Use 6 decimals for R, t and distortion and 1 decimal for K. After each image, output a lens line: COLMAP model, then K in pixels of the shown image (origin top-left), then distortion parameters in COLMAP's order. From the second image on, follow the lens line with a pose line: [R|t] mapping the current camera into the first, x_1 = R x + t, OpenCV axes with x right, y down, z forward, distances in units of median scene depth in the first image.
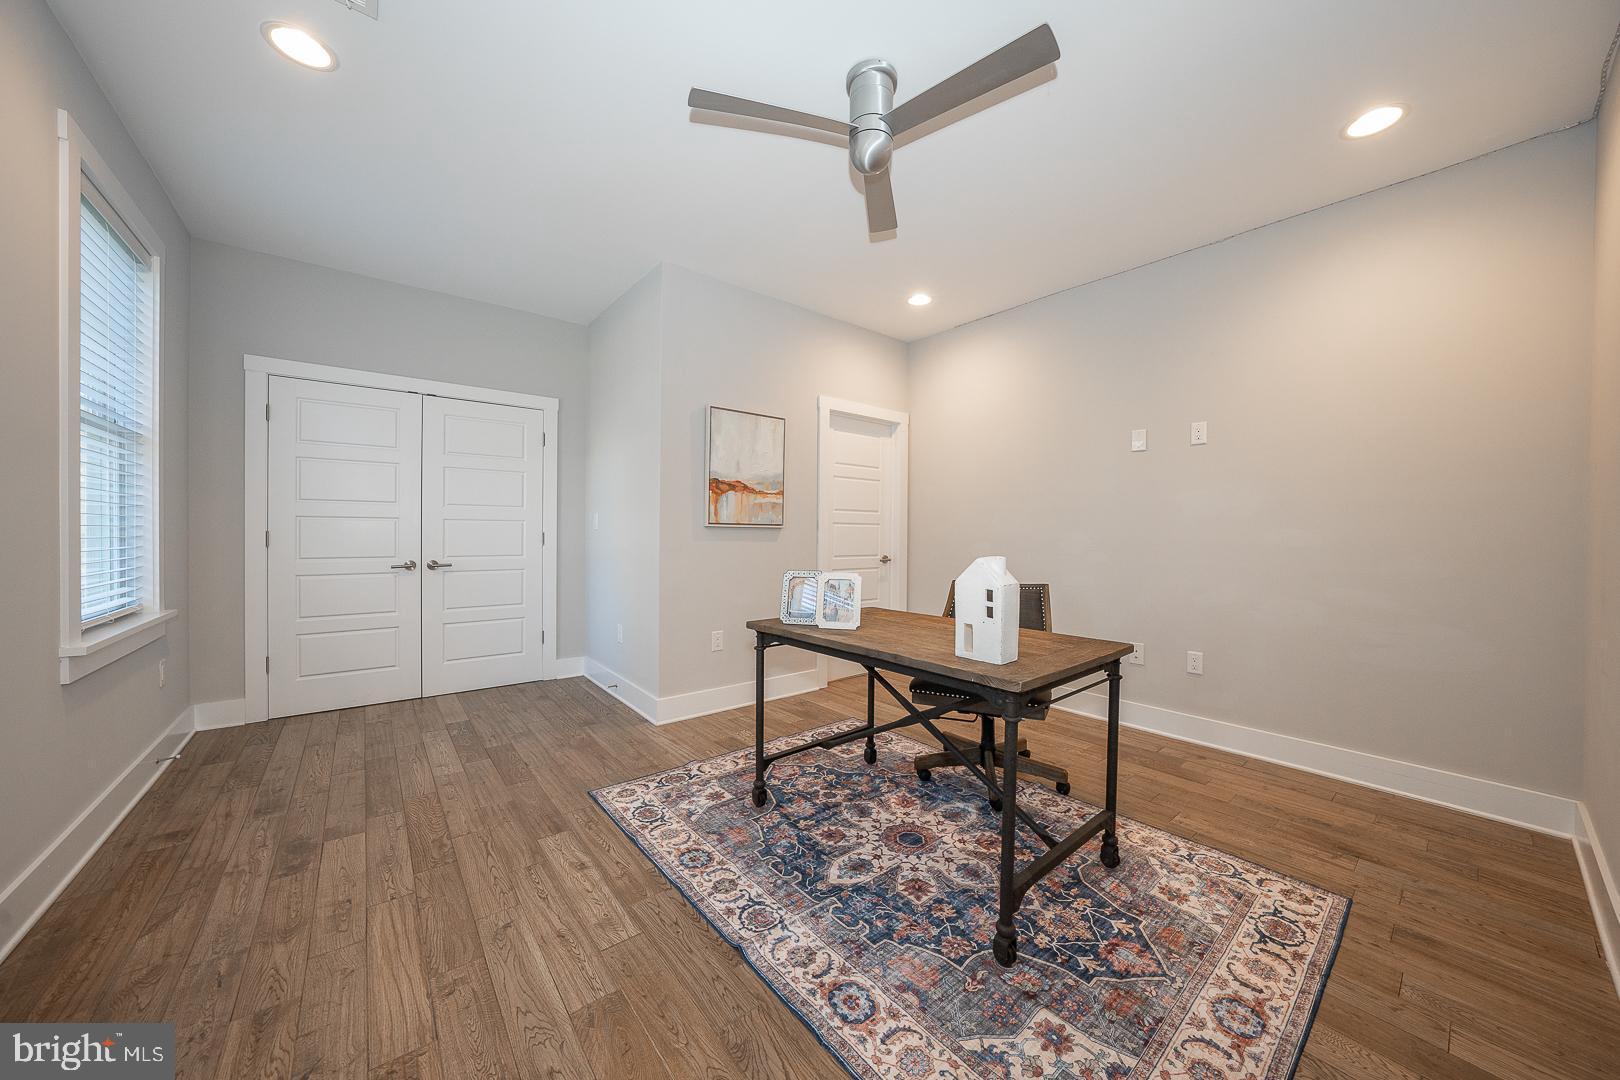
lens RADIAL K [[558.1, 0, 817.5], [0, 558.1, 535.0], [0, 0, 1]] dist [-0.023133, 0.002553]
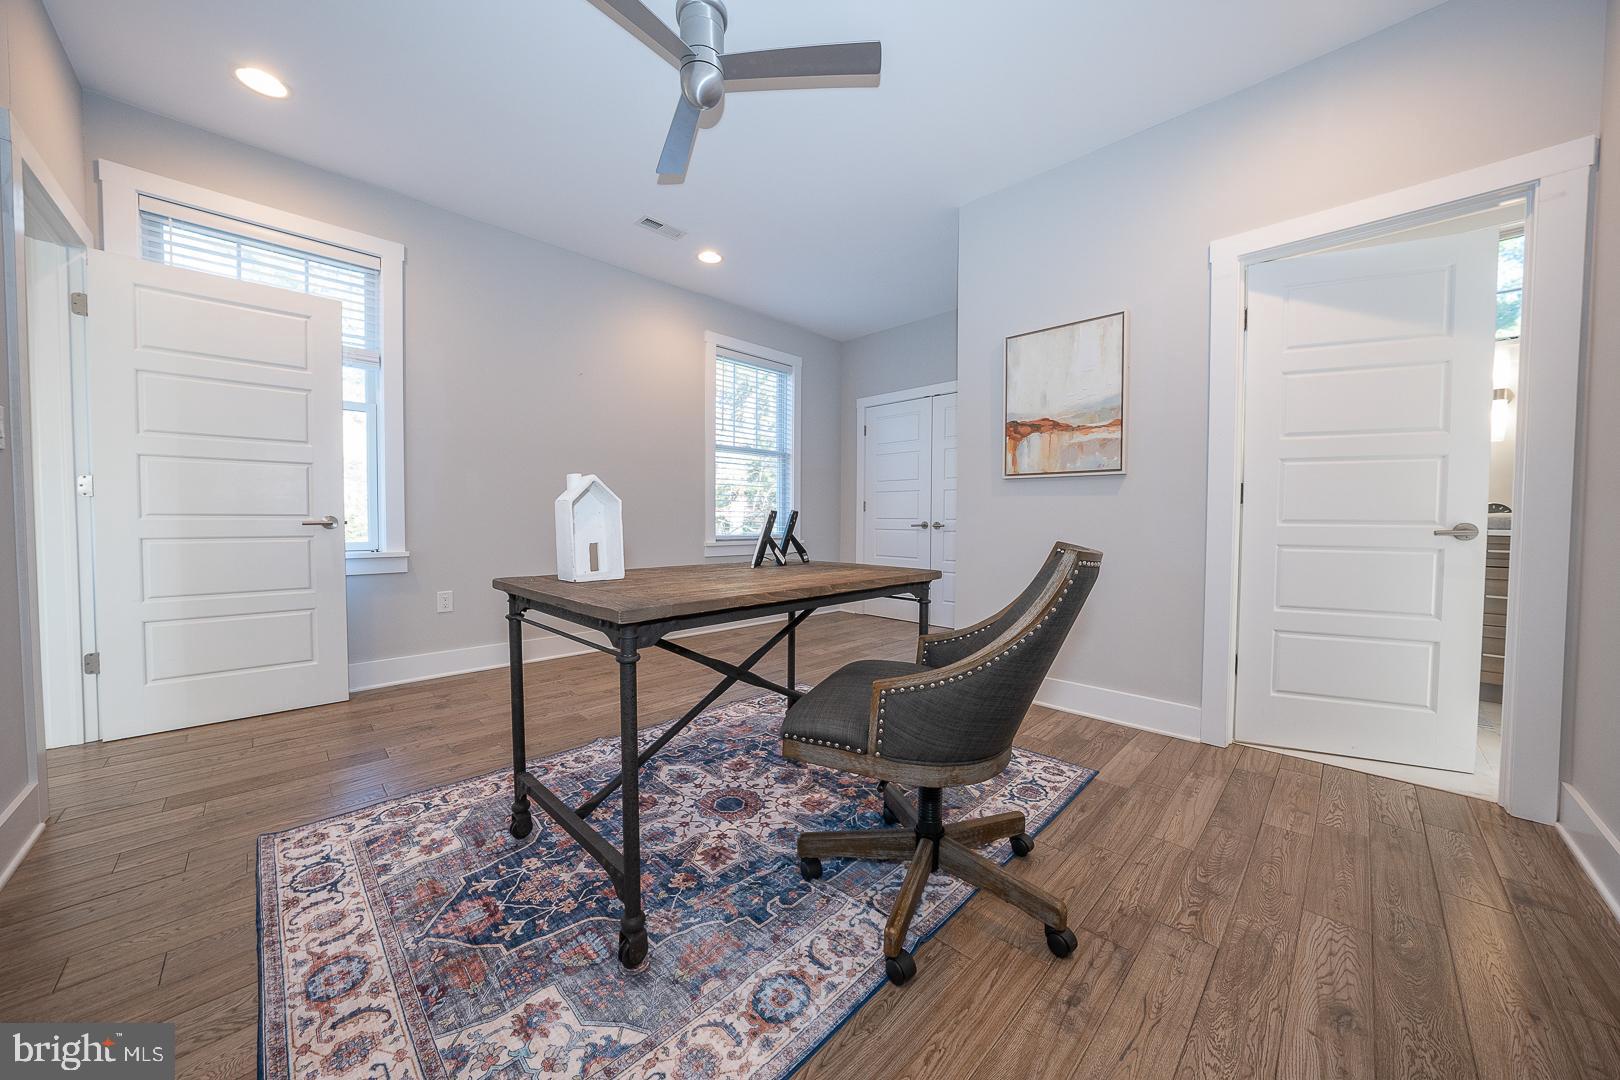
lens RADIAL K [[558.1, 0, 815.2], [0, 558.1, 537.0], [0, 0, 1]] dist [-0.023133, 0.002553]
pose [[0.099163, 0.025520, -0.994744, 1.295542], [-0.008989, 0.999653, 0.024749, 0.114179], [0.995031, 0.006488, 0.099358, 1.274671]]
